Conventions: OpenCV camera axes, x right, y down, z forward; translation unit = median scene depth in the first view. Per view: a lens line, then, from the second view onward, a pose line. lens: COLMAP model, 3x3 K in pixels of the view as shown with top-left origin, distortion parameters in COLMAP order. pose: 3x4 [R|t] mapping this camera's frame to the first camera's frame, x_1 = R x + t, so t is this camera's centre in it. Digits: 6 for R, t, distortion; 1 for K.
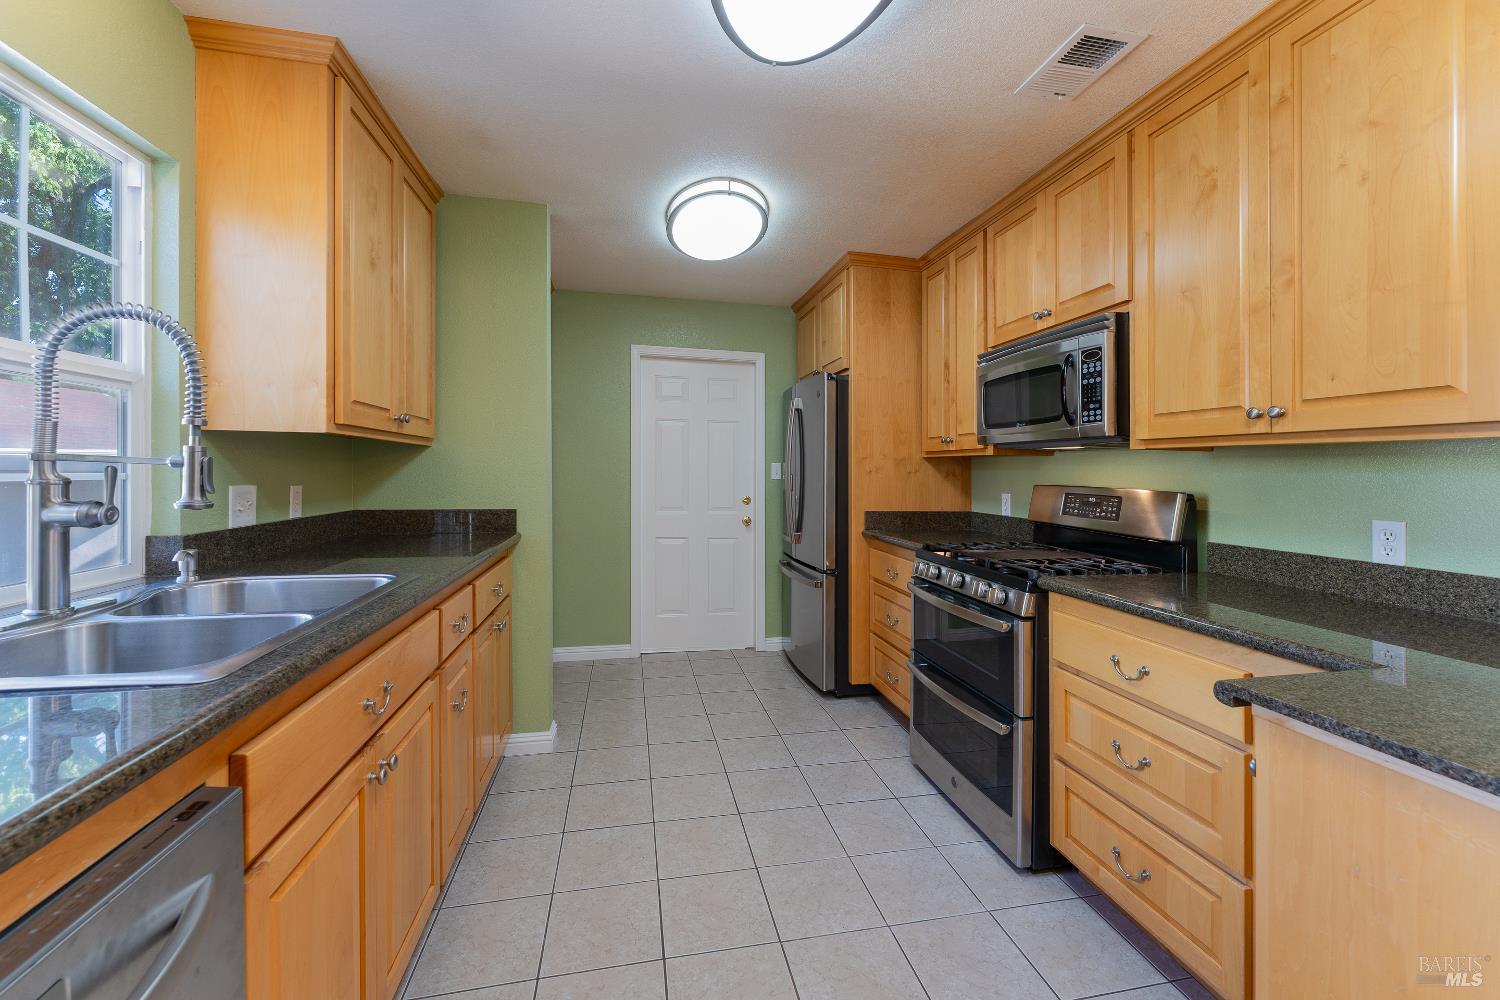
lens RADIAL K [[611.7, 0, 753.4], [0, 611.7, 477.4], [0, 0, 1]] dist [-0.003487, -0.000491]
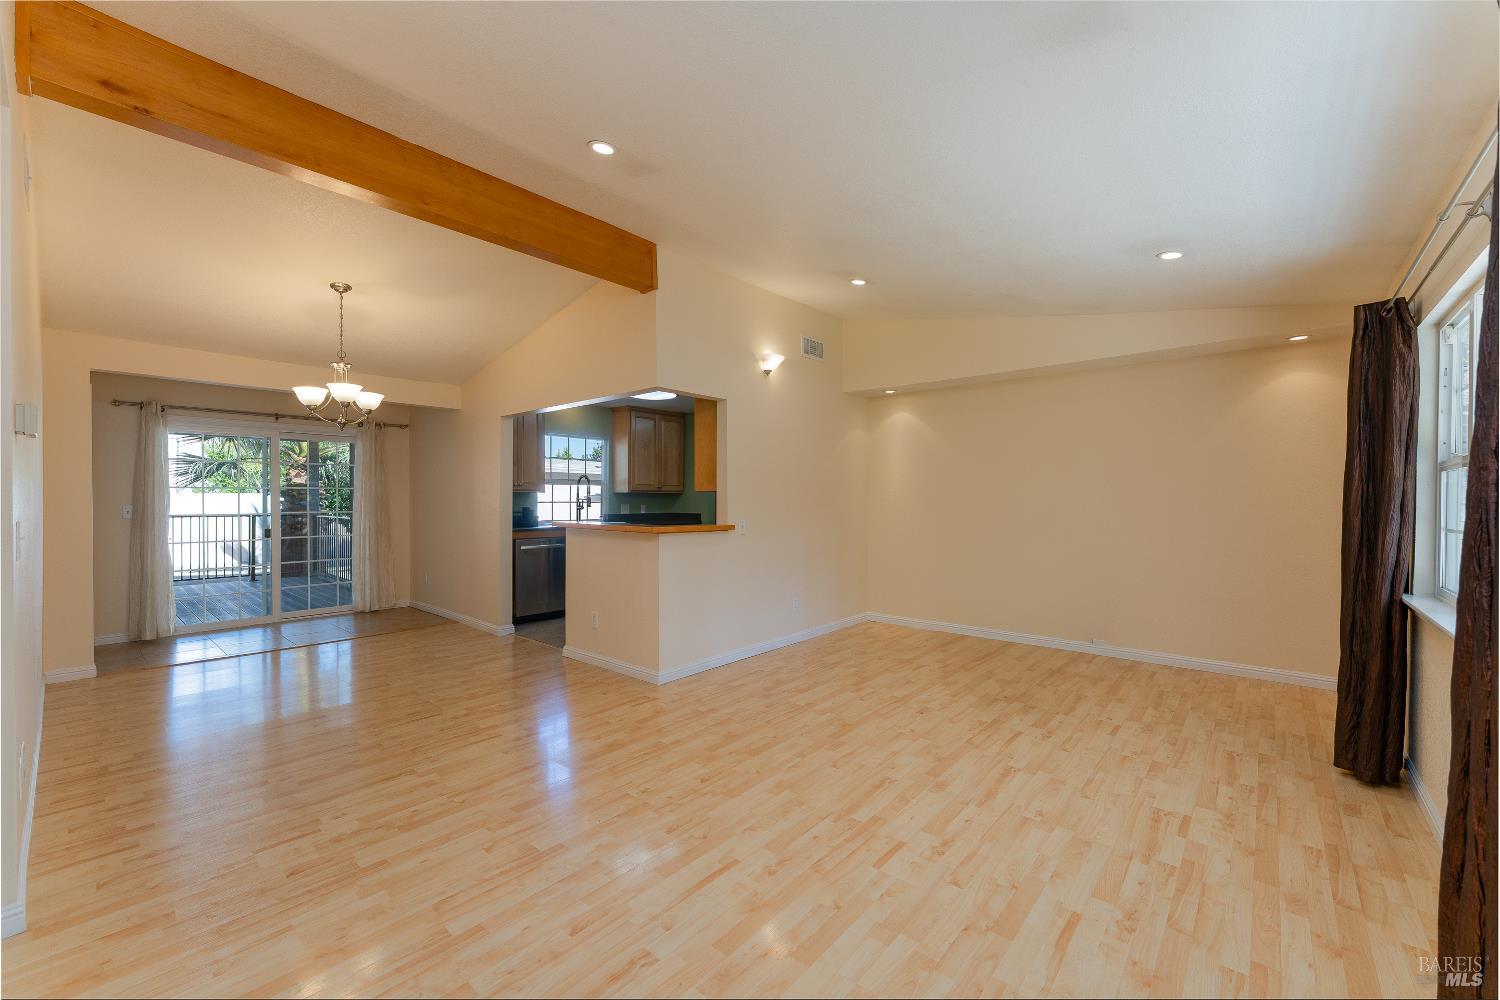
lens RADIAL K [[595.5, 0, 744.1], [0, 595.5, 515.9], [0, 0, 1]] dist [-0.001921, 0.000182]
pose [[0.607208, 0.013964, -0.794421, 2.605516], [-0.004097, 0.999887, 0.014444, 0.025711], [0.794533, -0.005516, 0.607196, -0.772948]]
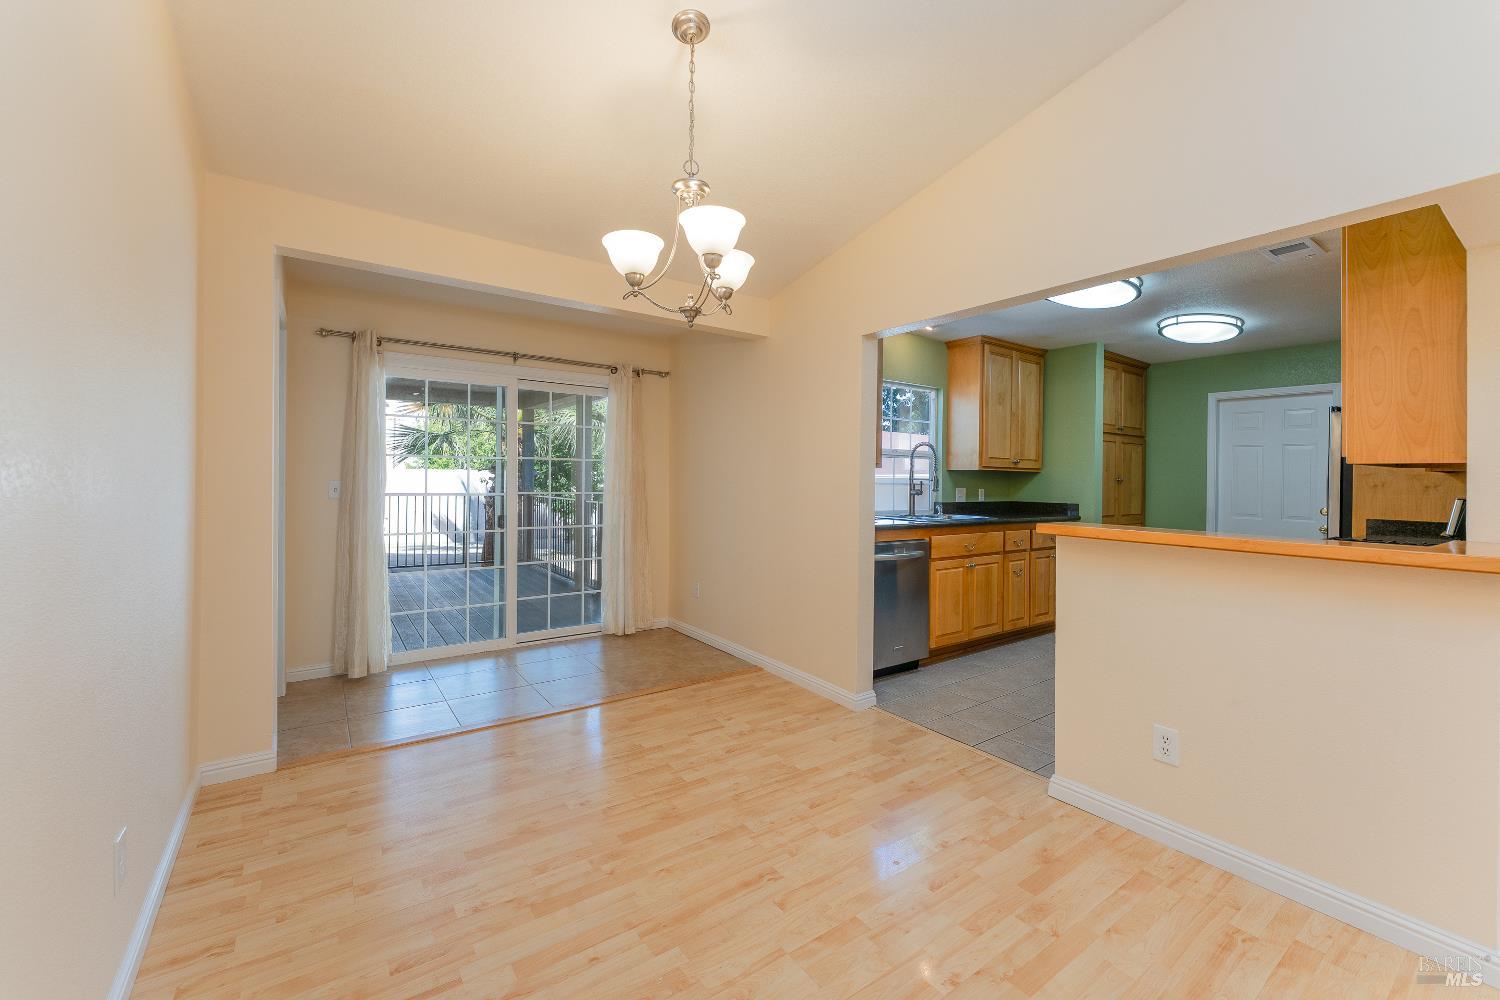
lens RADIAL K [[621.0, 0, 760.5], [0, 621.0, 504.1], [0, 0, 1]] dist [0.000003, -0.000152]
pose [[0.411265, 0.030864, -0.910993, 1.248351], [-0.019317, 0.999497, 0.025142, 0.029620], [0.911311, 0.007257, 0.411654, -0.923434]]
